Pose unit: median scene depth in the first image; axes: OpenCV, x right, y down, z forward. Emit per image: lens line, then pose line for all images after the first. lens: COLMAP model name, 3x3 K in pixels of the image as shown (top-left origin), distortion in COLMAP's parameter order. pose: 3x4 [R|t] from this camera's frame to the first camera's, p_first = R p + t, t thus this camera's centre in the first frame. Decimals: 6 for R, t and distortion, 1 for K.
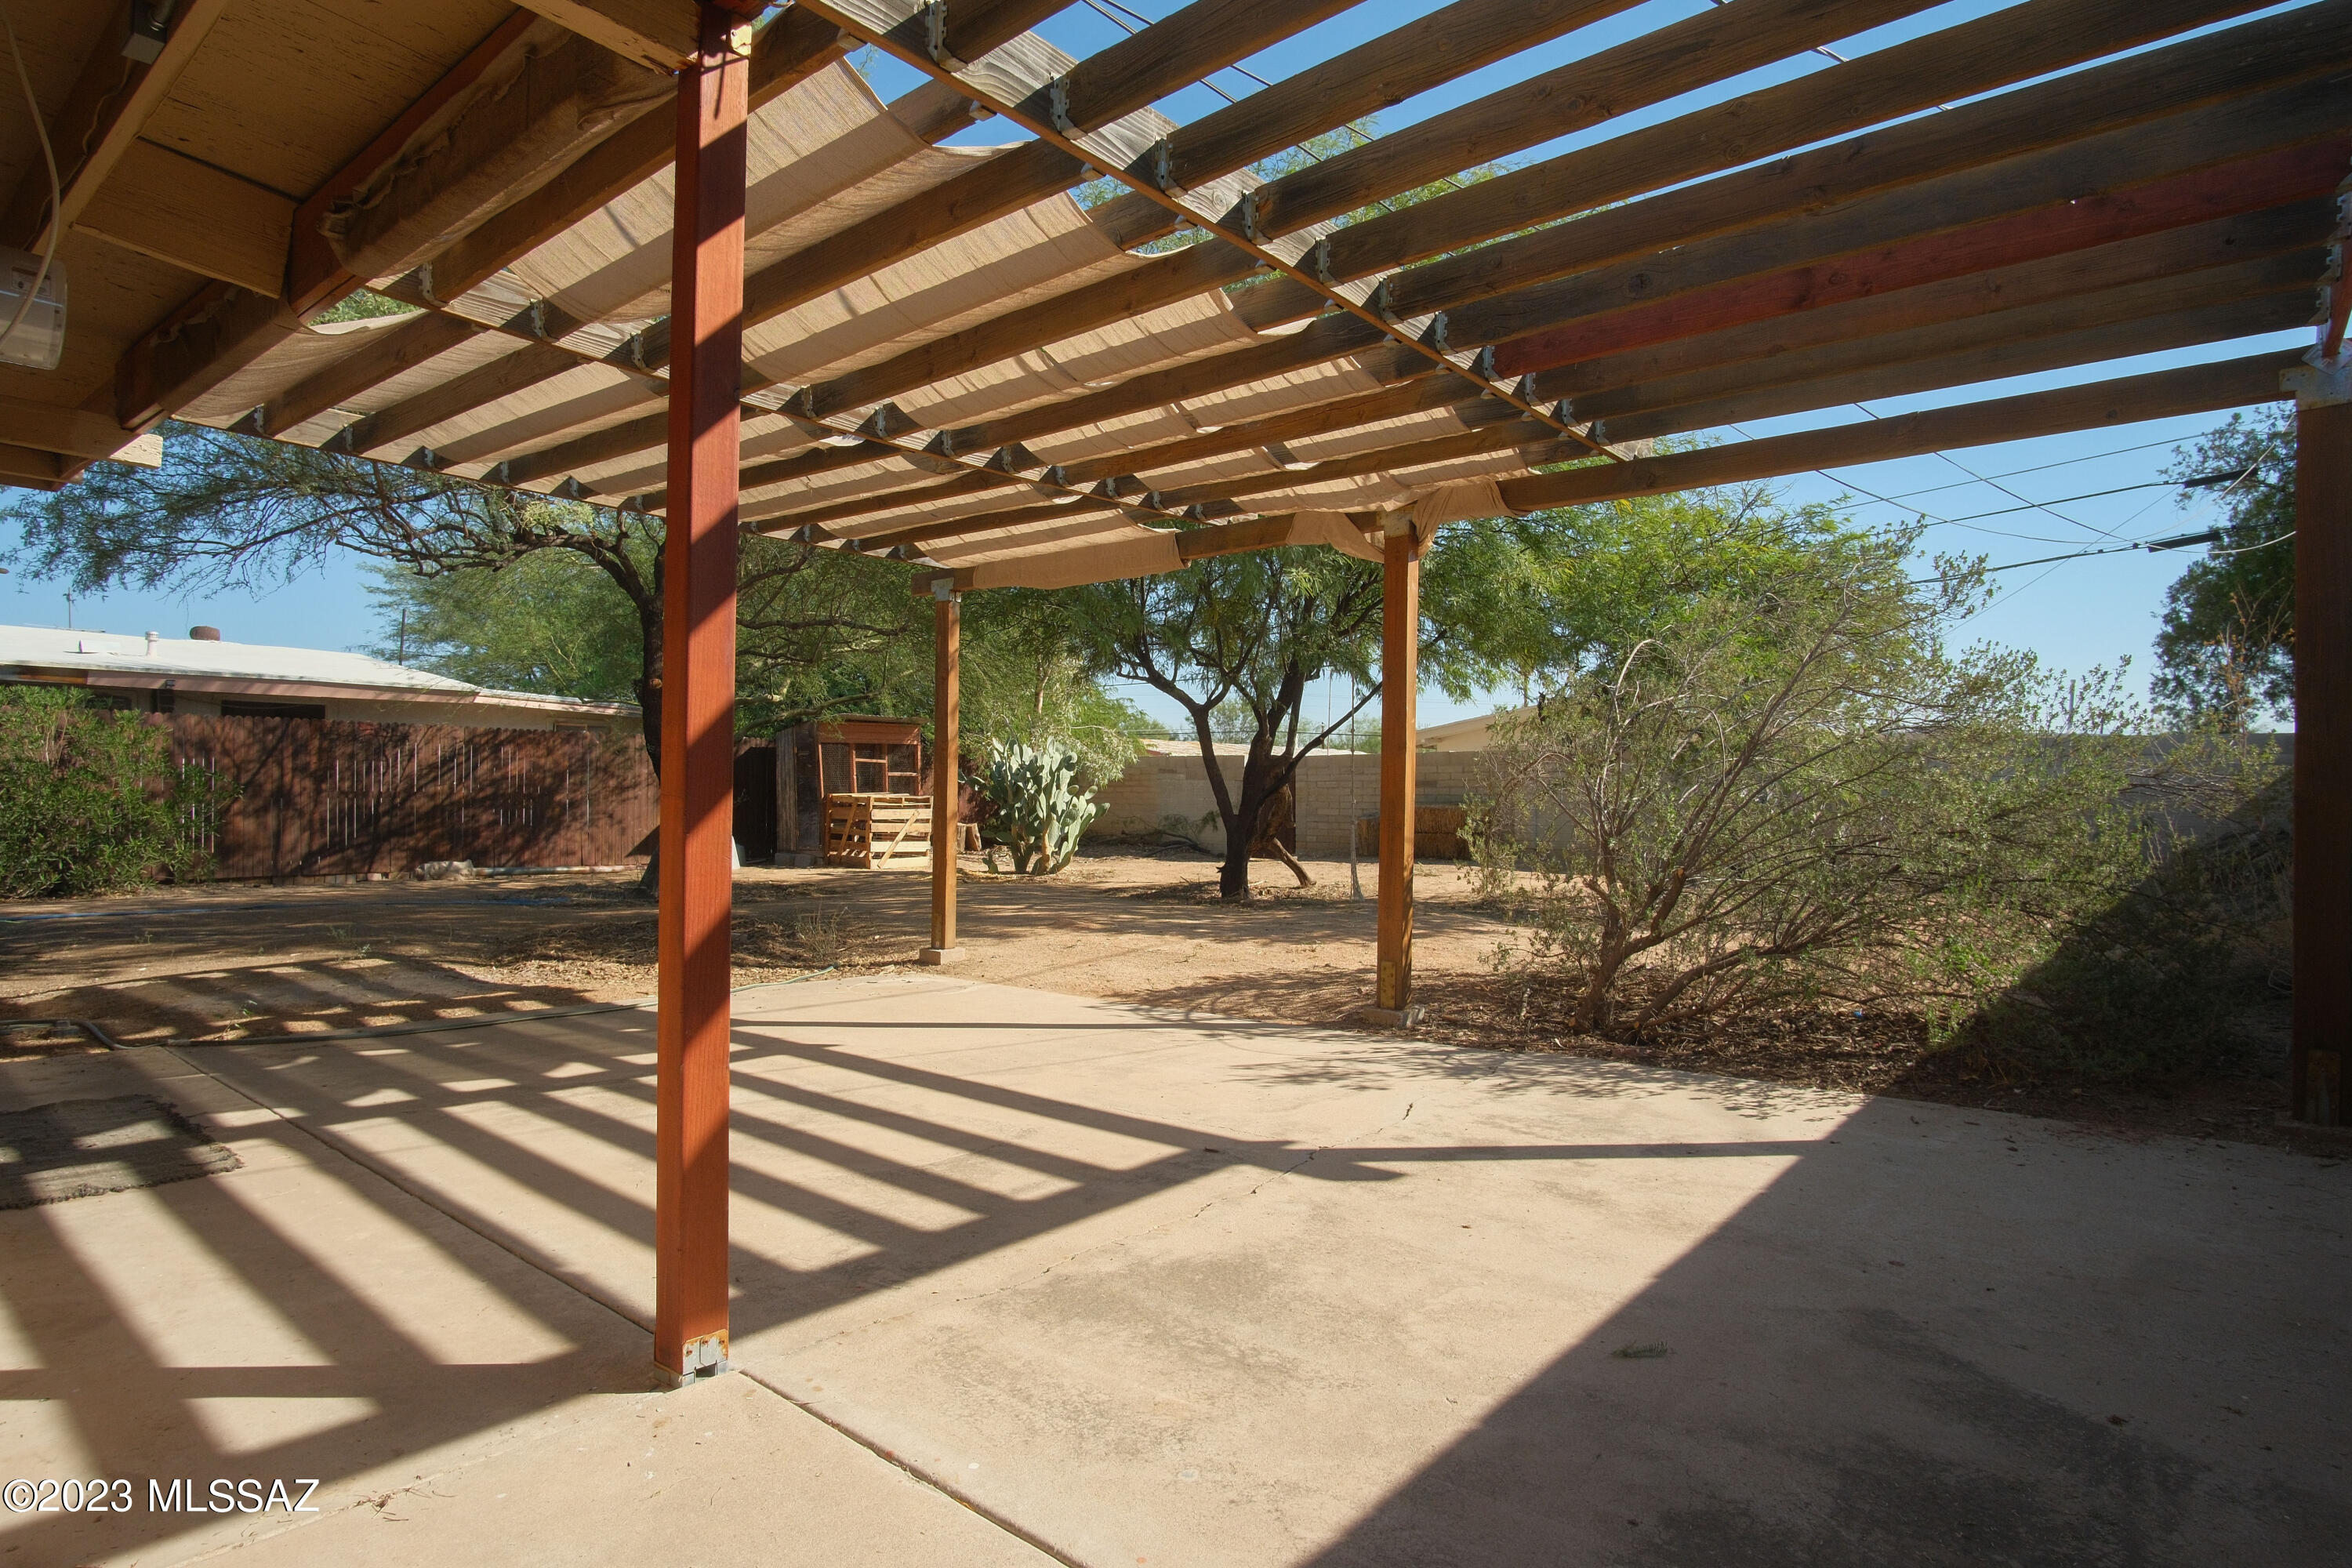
lens RADIAL K [[1262.2, 0, 1181.9], [0, 1262.2, 790.9], [0, 0, 1]] dist [-0.031583, 0.006194]
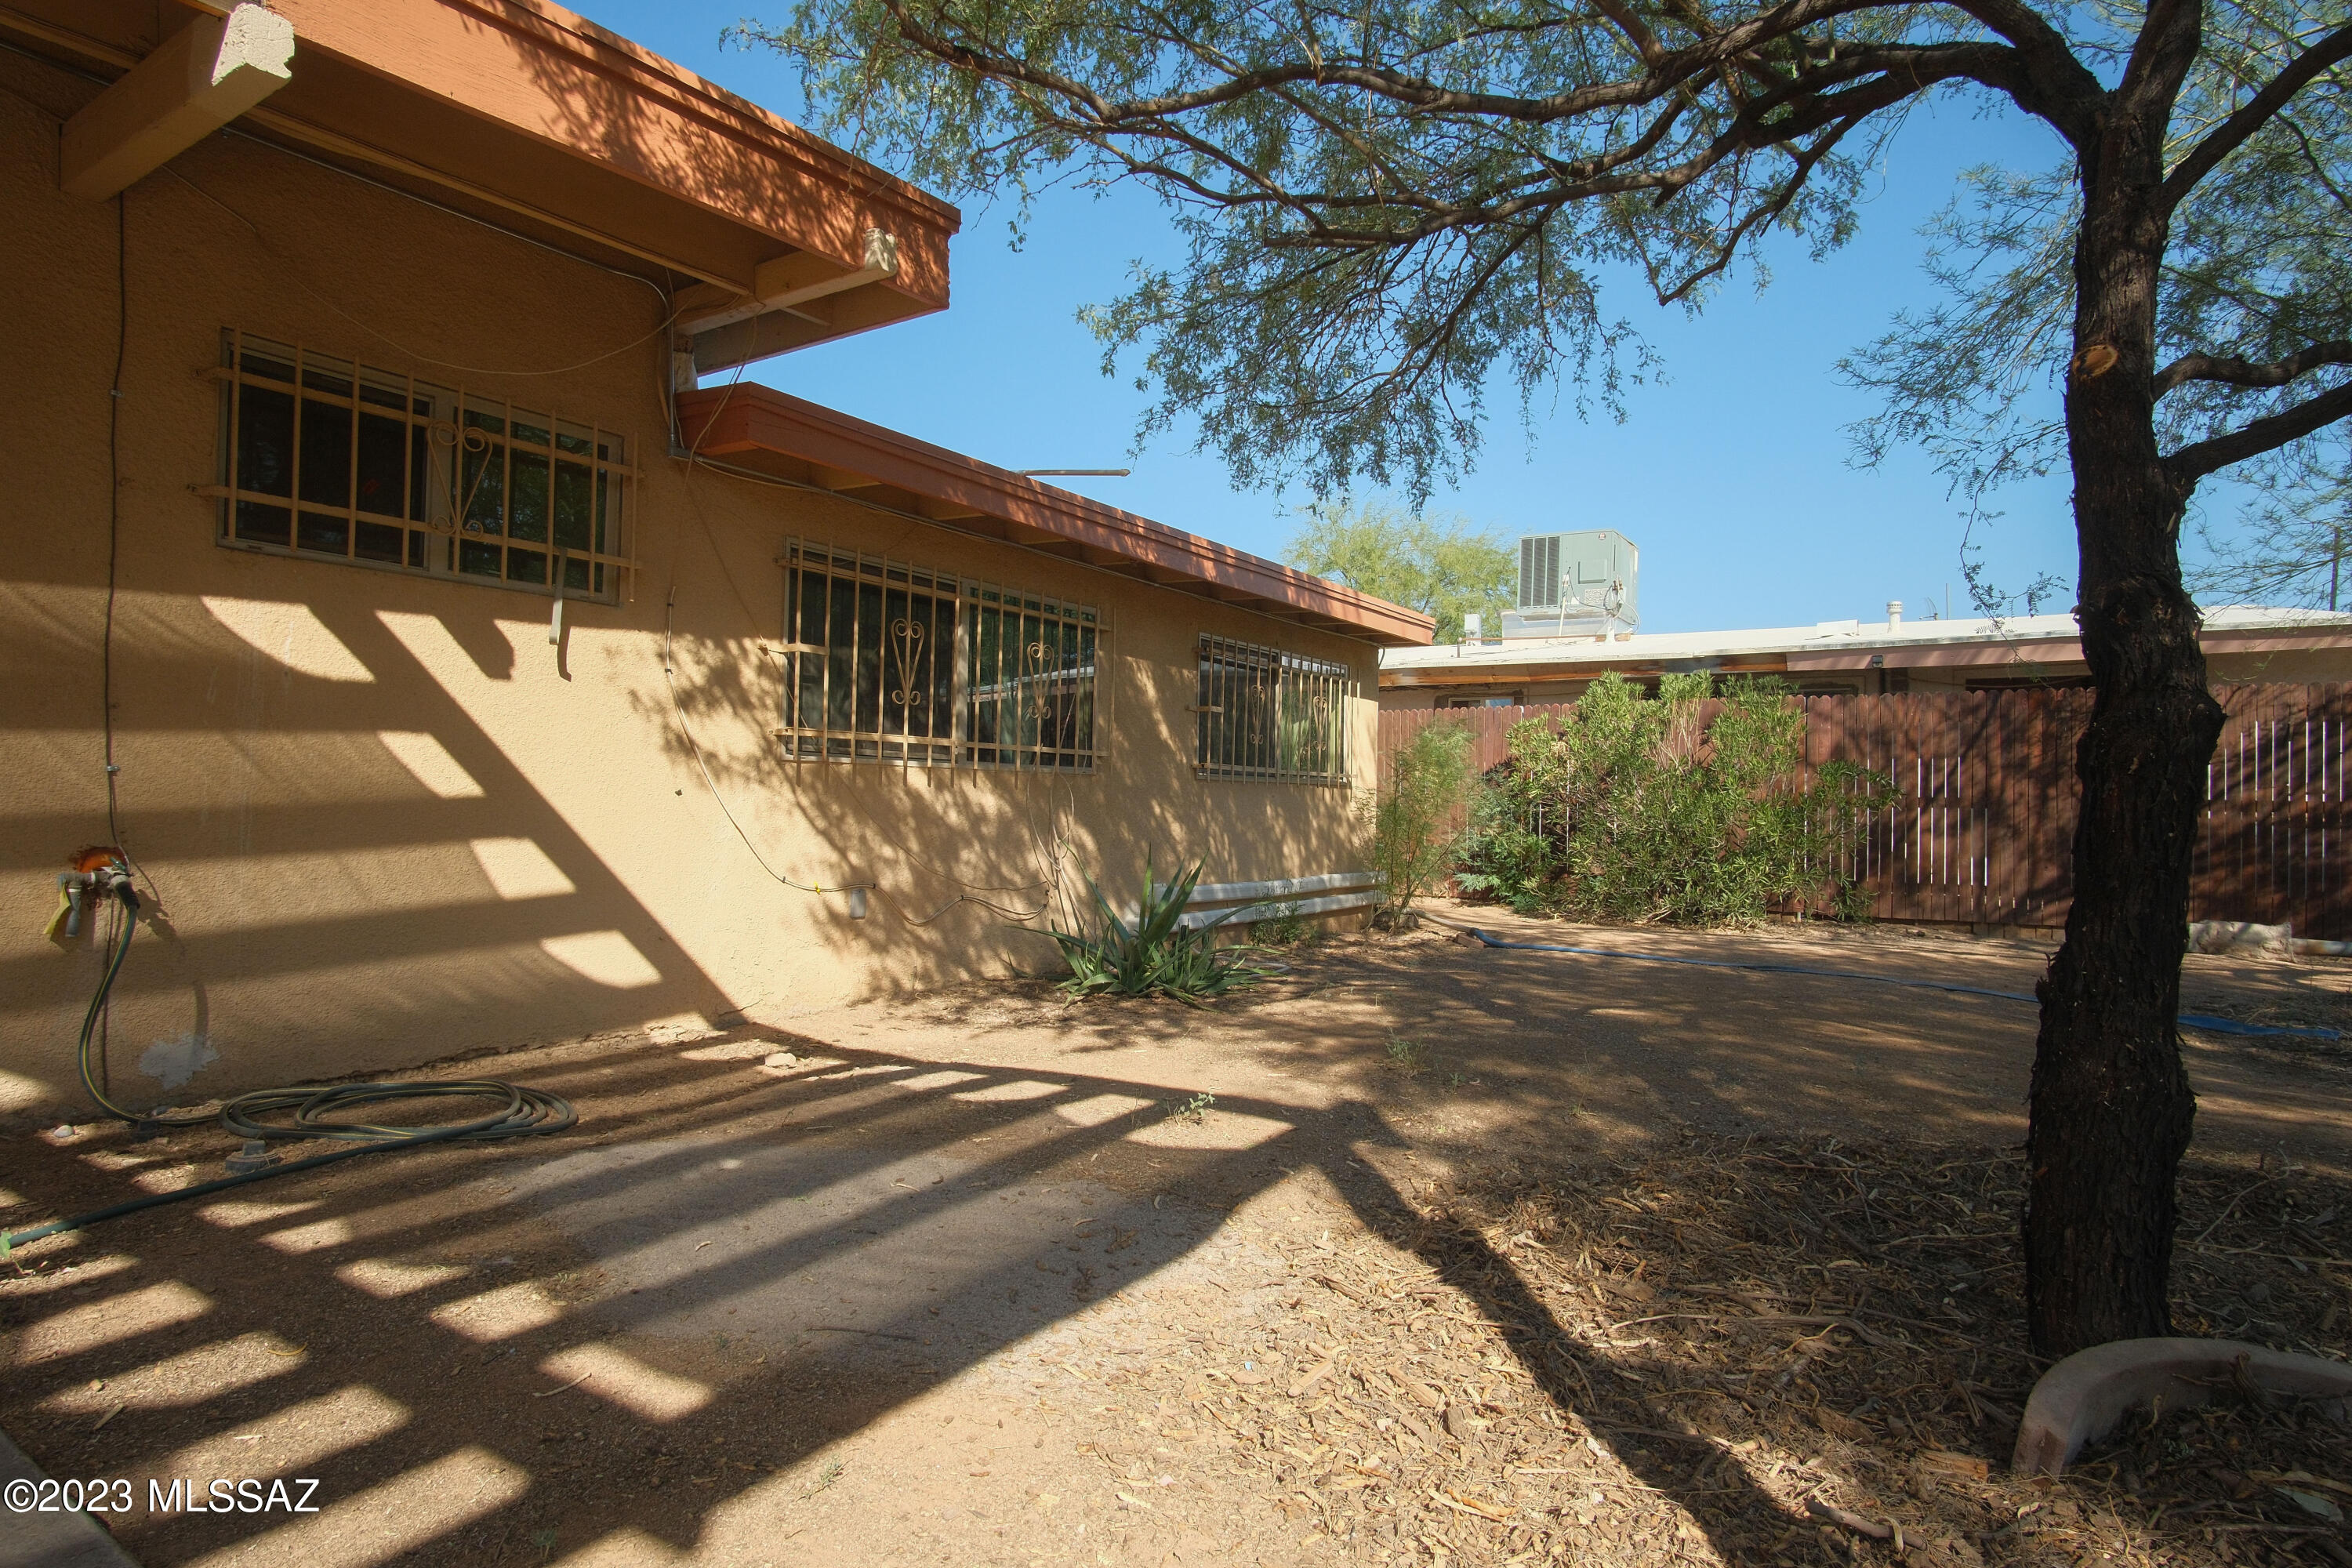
lens RADIAL K [[1262.2, 0, 1225.5], [0, 1262.2, 798.4], [0, 0, 1]] dist [-0.031583, 0.006194]
pose [[0.145112, -0.010040, -0.989364, -0.108067], [-0.008218, 0.999902, -0.011352, 0.010918], [0.989381, 0.009778, 0.145015, 0.483476]]
